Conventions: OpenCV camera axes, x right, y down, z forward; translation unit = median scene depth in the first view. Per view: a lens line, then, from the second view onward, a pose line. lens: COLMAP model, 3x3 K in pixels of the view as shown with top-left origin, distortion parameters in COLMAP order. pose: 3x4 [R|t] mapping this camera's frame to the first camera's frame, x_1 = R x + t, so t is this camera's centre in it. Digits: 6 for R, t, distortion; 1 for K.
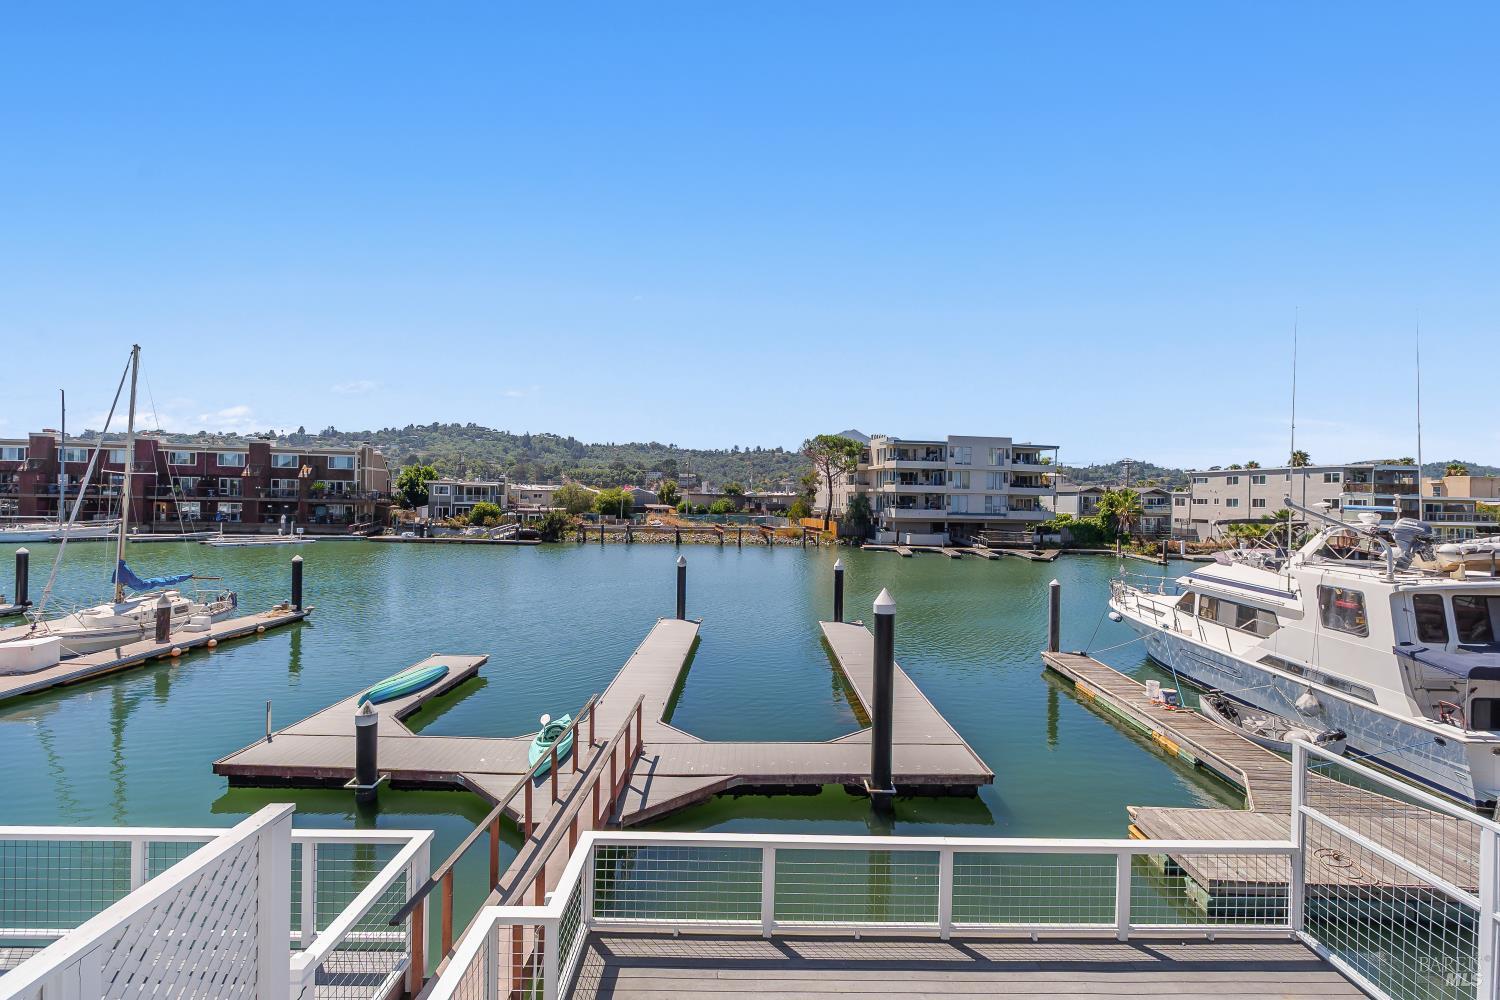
lens RADIAL K [[666.1, 0, 937.1], [0, 666.1, 501.2], [0, 0, 1]] dist [-0.002075, 0.000010]
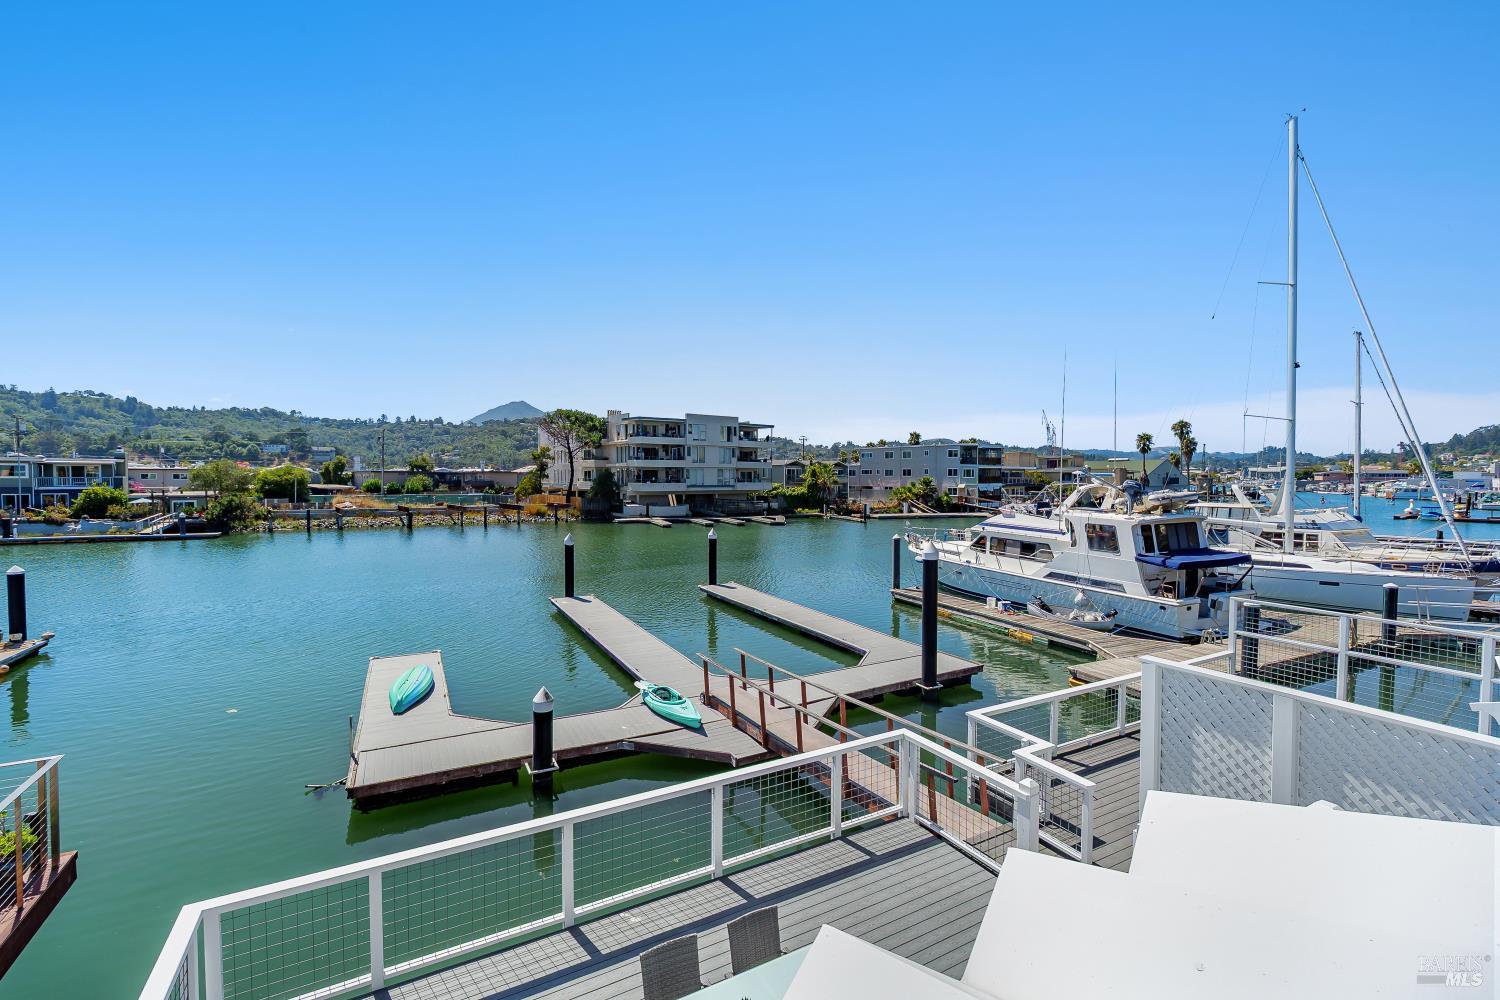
lens RADIAL K [[666.1, 0, 765.1], [0, 666.1, 500.1], [0, 0, 1]] dist [-0.002075, 0.000010]
pose [[0.875705, -0.034194, 0.481634, -0.394103], [0.013953, 0.998865, 0.045545, -0.006283], [-0.482645, -0.033164, 0.875188, -0.007715]]
